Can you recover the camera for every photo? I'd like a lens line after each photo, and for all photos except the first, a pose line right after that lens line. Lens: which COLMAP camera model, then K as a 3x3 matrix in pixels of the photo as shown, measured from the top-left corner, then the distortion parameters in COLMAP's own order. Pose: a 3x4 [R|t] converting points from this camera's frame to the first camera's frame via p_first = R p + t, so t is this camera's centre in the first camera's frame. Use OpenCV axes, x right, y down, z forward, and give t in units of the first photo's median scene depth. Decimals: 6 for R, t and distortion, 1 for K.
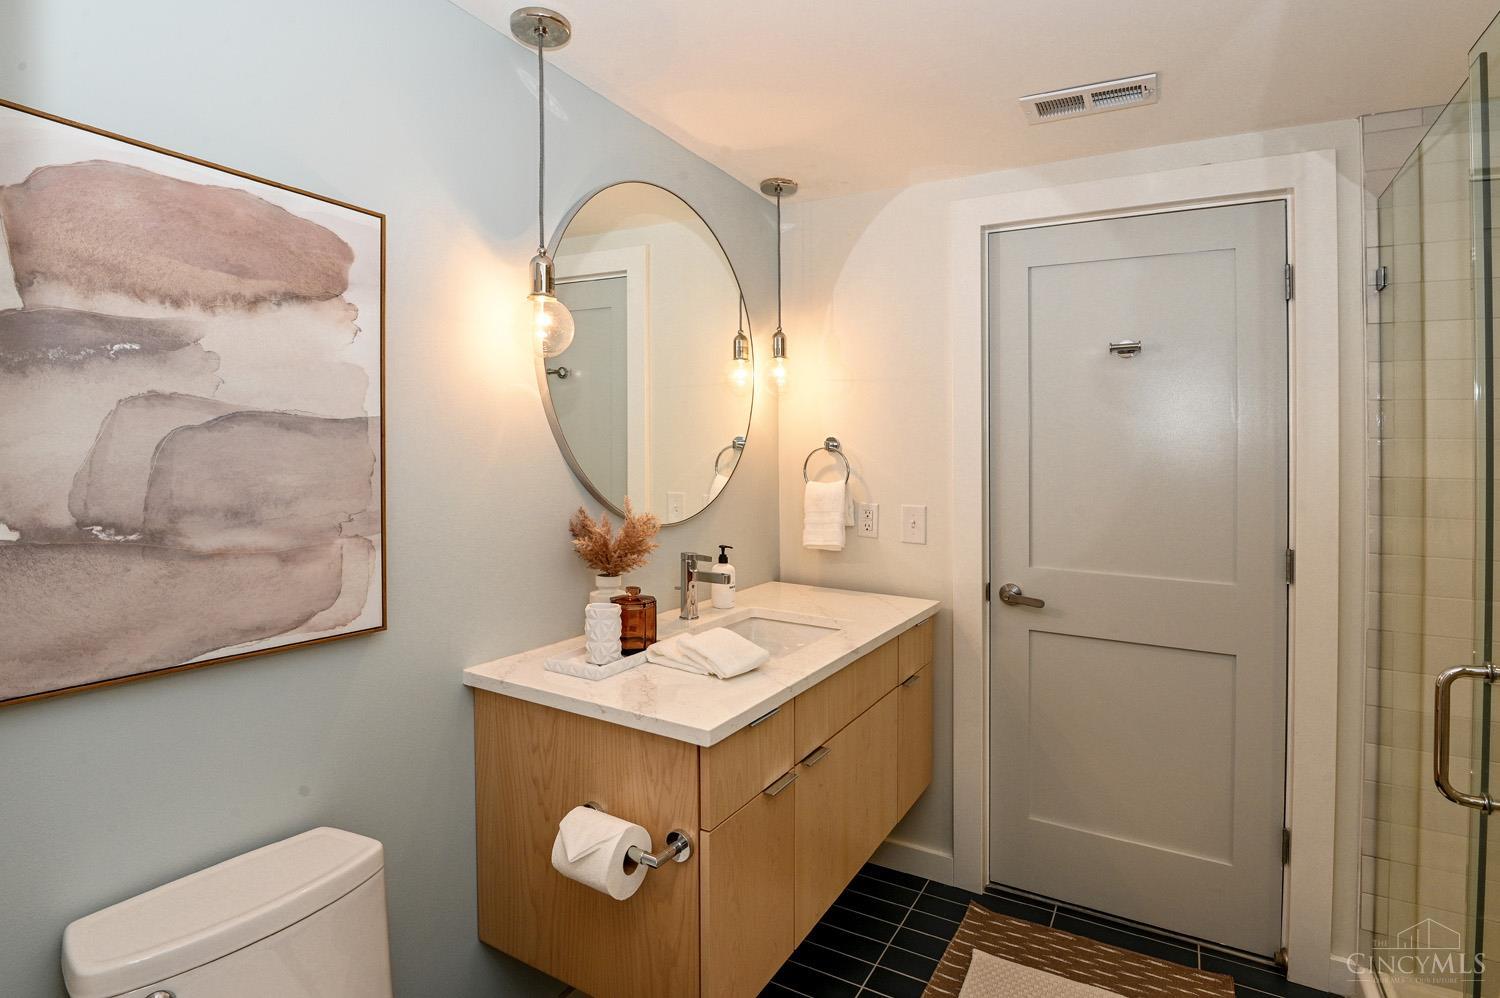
lens RADIAL K [[750.1, 0, 748.9], [0, 750.1, 471.5], [0, 0, 1]] dist [-0.020361, -0.000785]
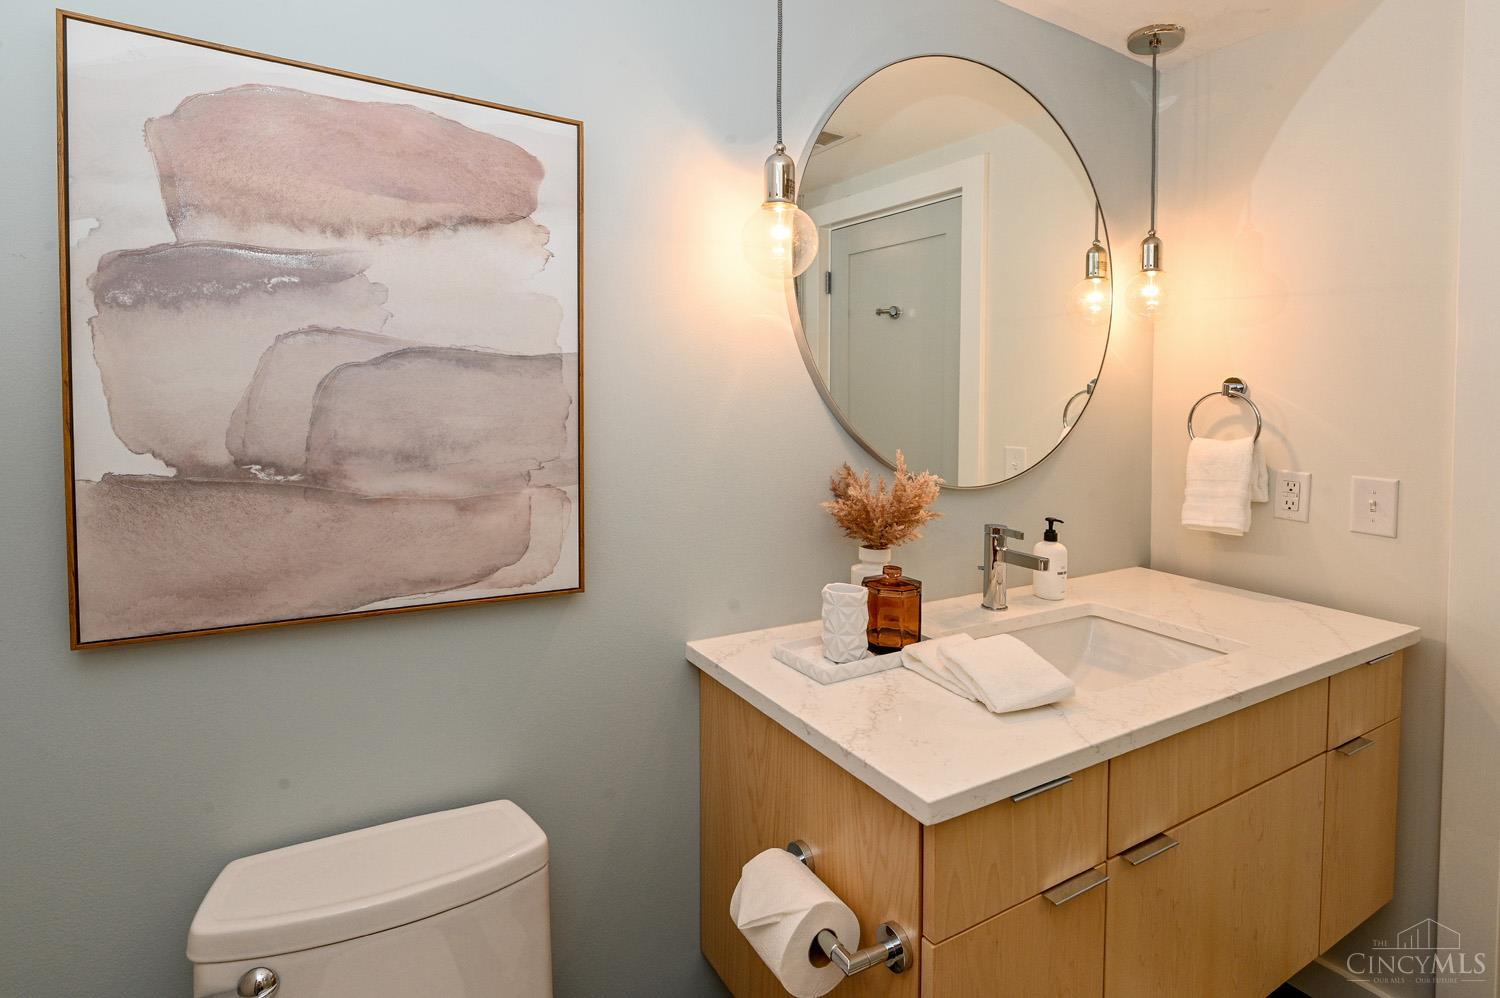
lens RADIAL K [[709.9, 0, 791.7], [0, 709.9, 438.5], [0, 0, 1]] dist [0.001416, -0.000075]
pose [[0.873901, 0.026098, -0.485403, 0.141366], [-0.015256, 0.999538, 0.026274, 0.002332], [0.485865, -0.015555, 0.873895, 0.382593]]
